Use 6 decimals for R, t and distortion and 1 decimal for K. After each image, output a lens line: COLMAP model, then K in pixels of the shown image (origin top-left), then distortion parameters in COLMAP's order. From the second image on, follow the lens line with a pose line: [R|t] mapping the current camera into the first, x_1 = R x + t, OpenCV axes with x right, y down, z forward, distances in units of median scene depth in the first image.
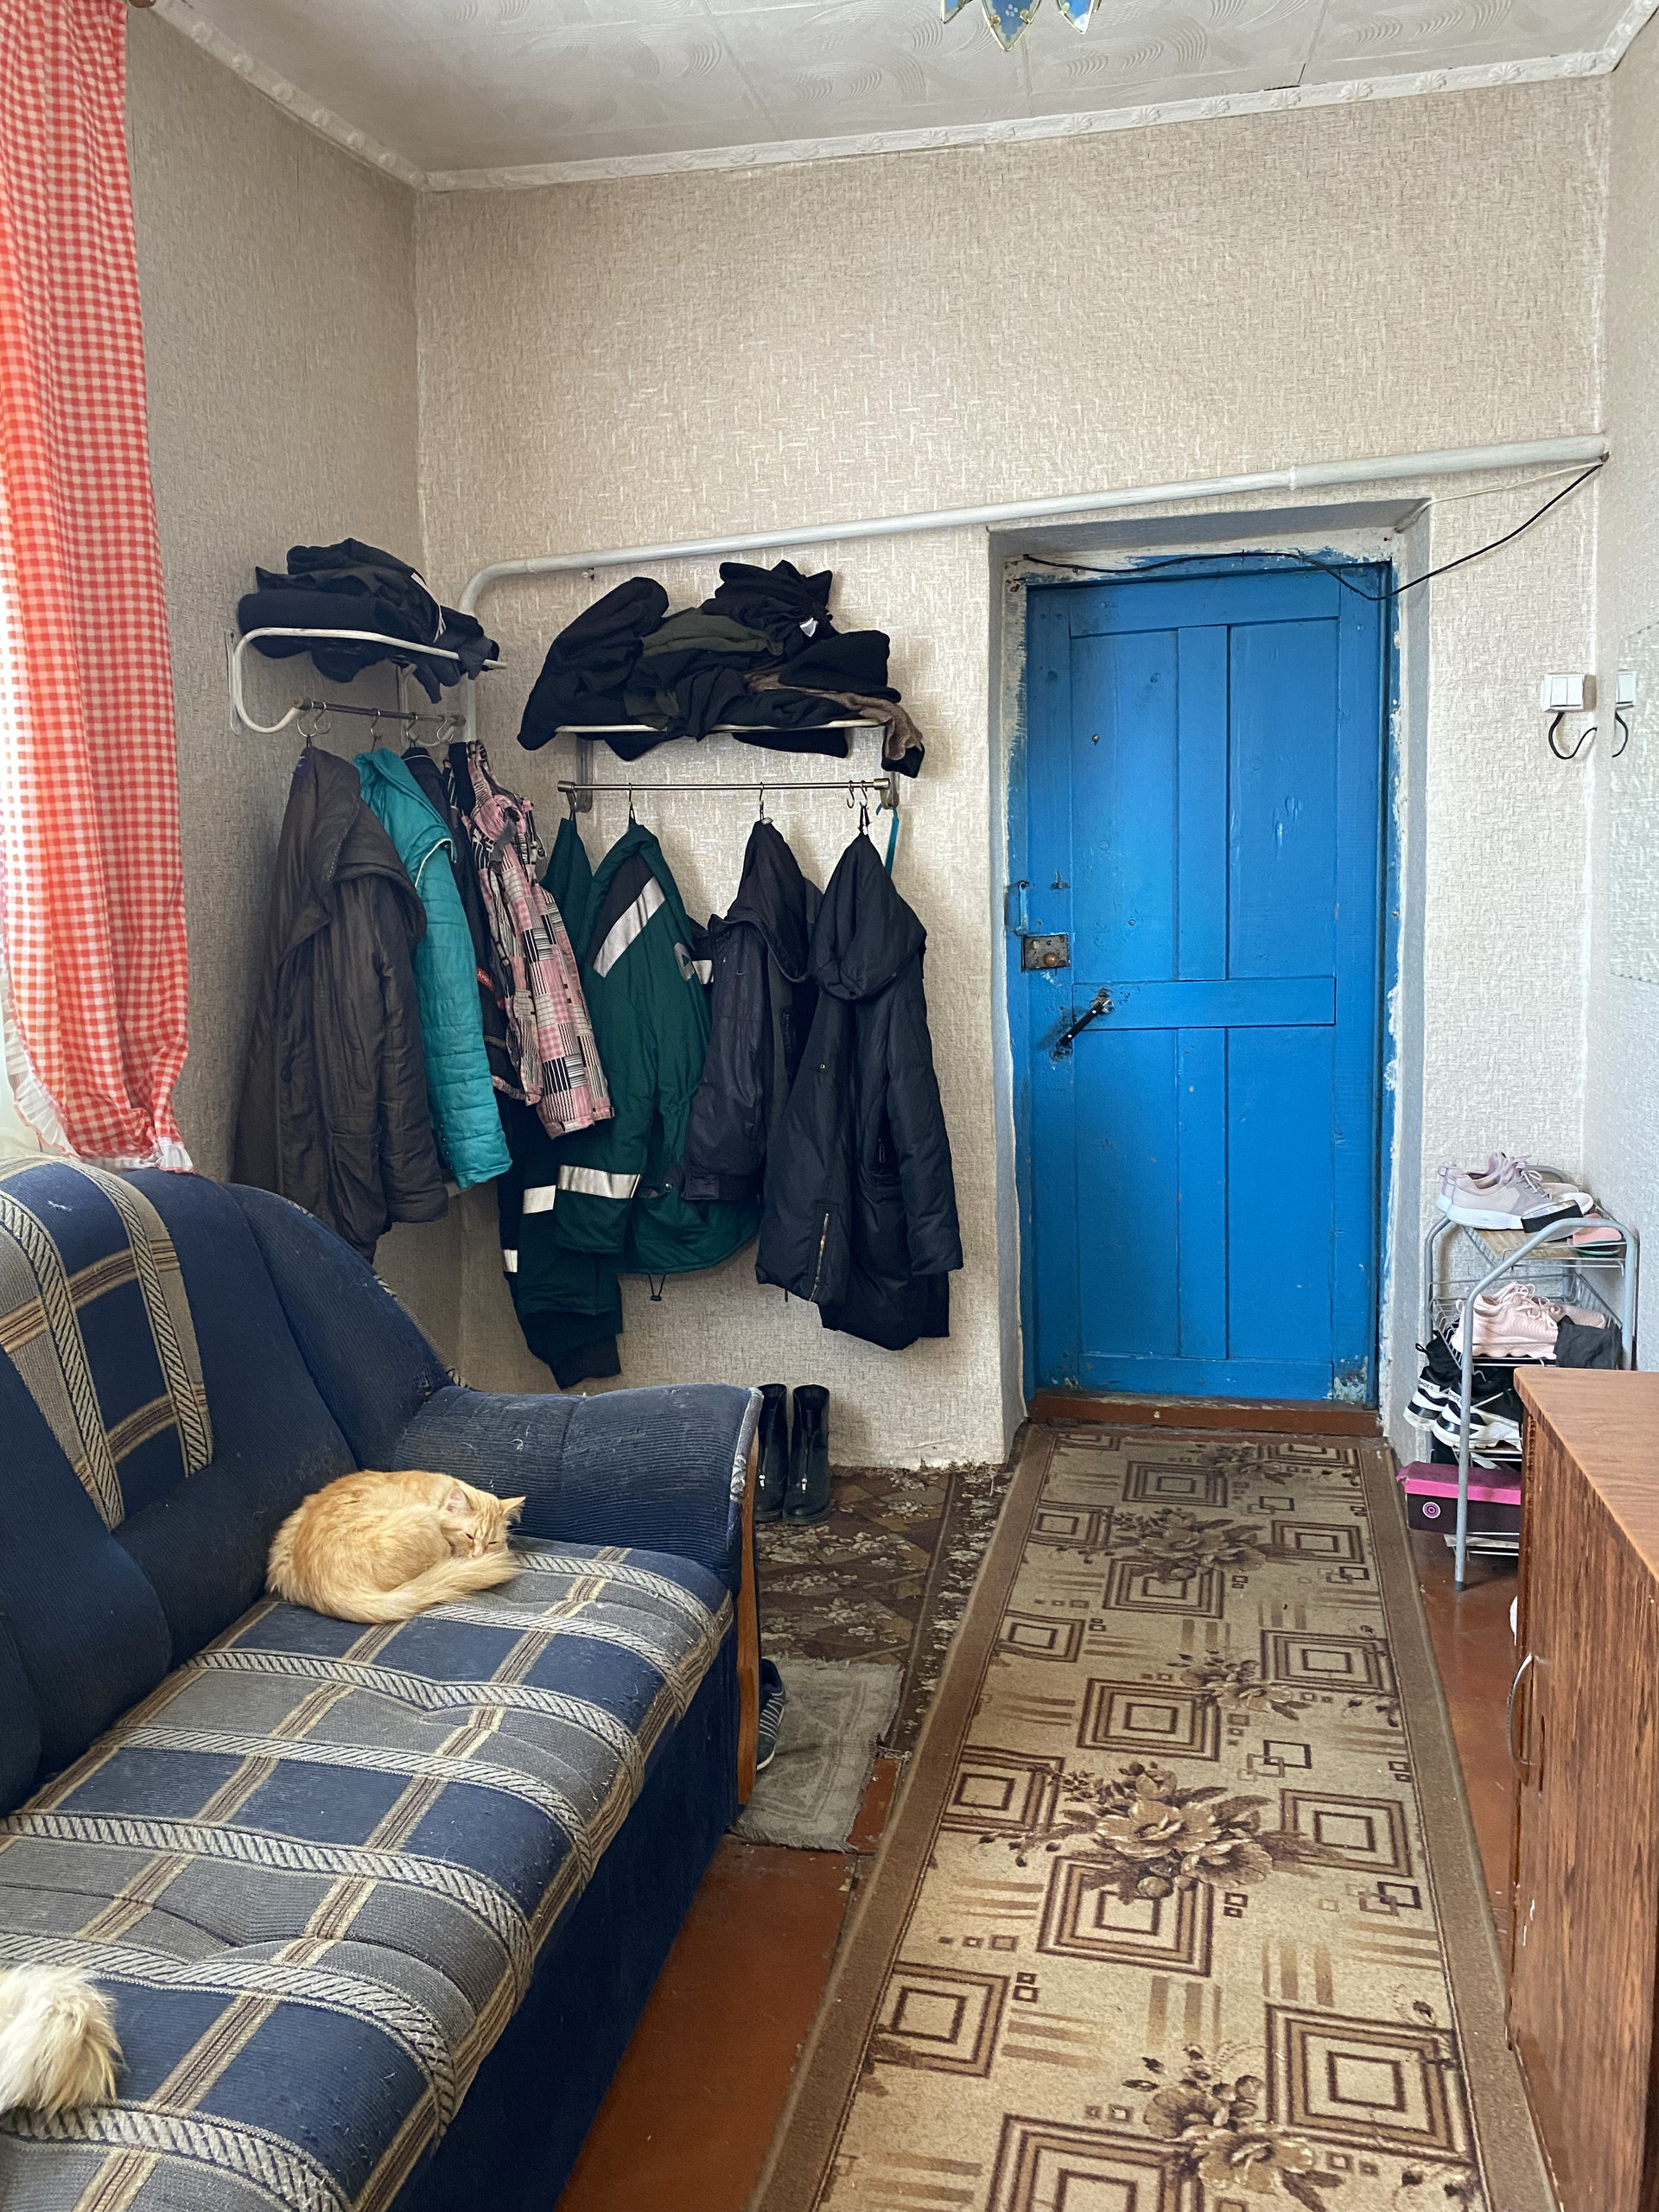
lens RADIAL K [[1714.0, 0, 808.8], [0, 1714.0, 1097.6], [0, 0, 1]] dist [0.004934, 0.000111]
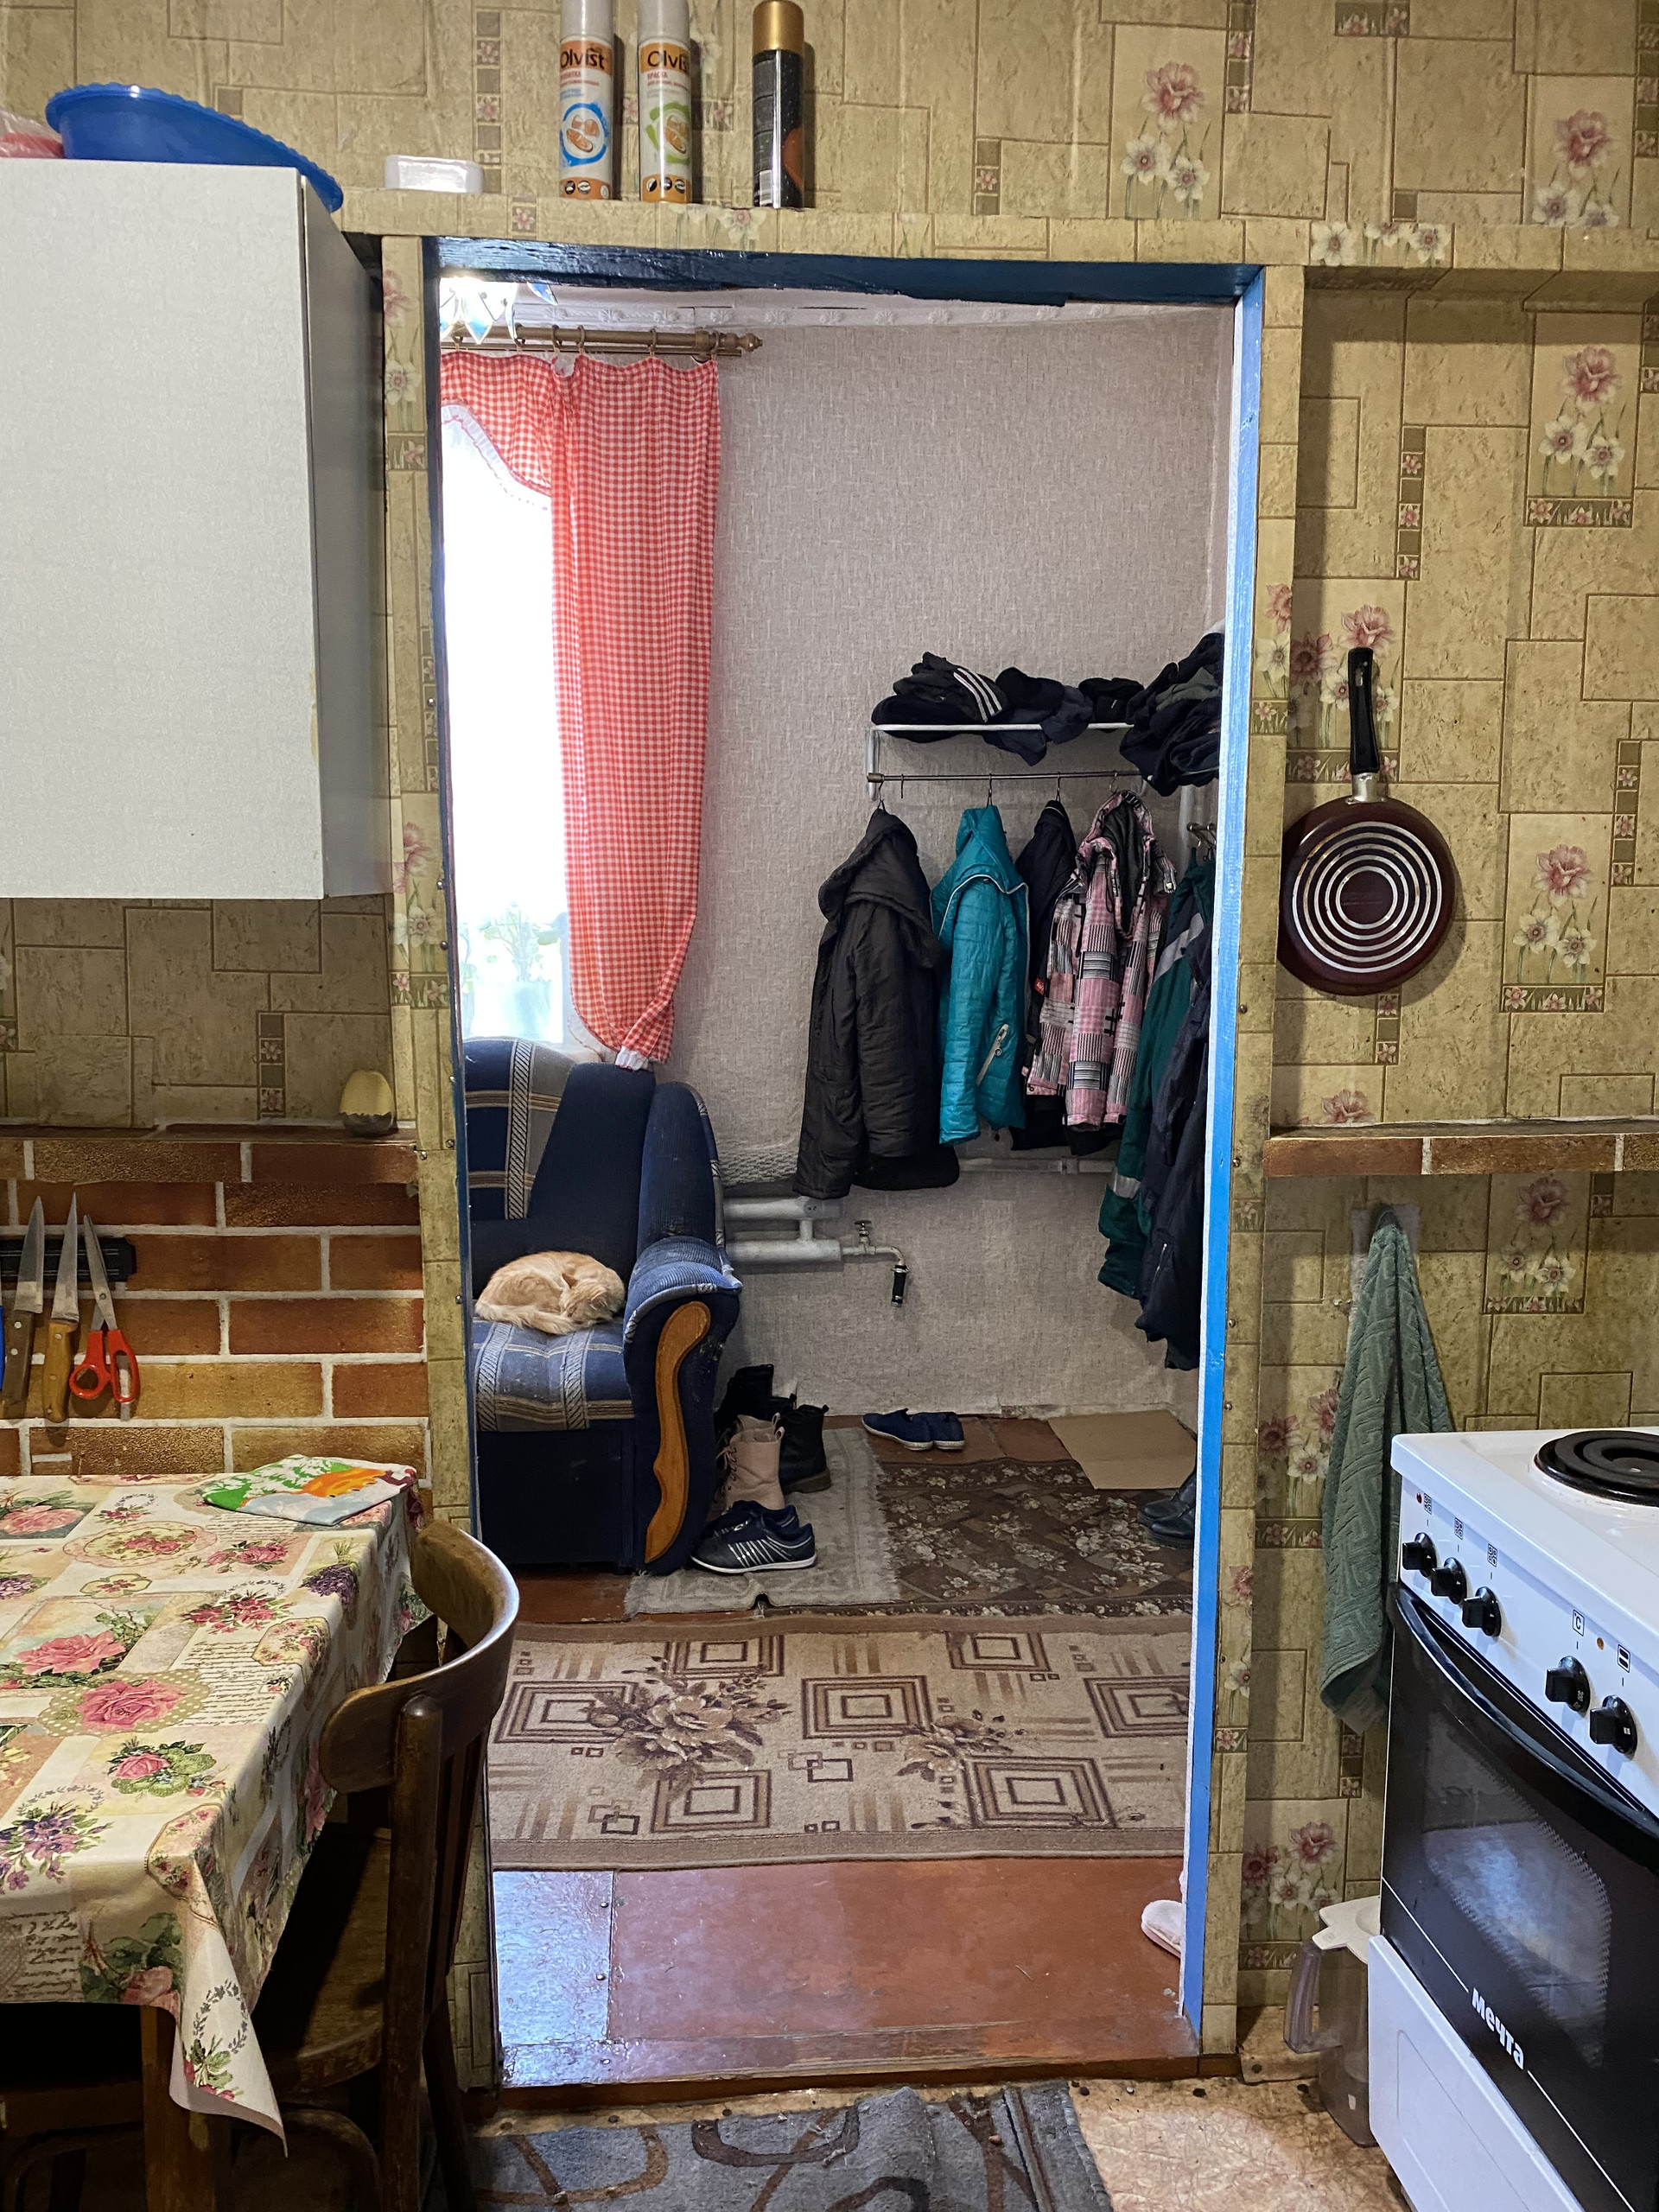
lens RADIAL K [[1694.2, 0, 822.9], [0, 1694.2, 1113.6], [0, 0, 1]] dist [0.006733, 0.002182]
pose [[0.276958, 0.164295, -0.946732, 0.973220], [-0.151805, 0.980382, 0.125725, -0.114806], [0.948815, 0.108898, 0.296465, 0.526114]]
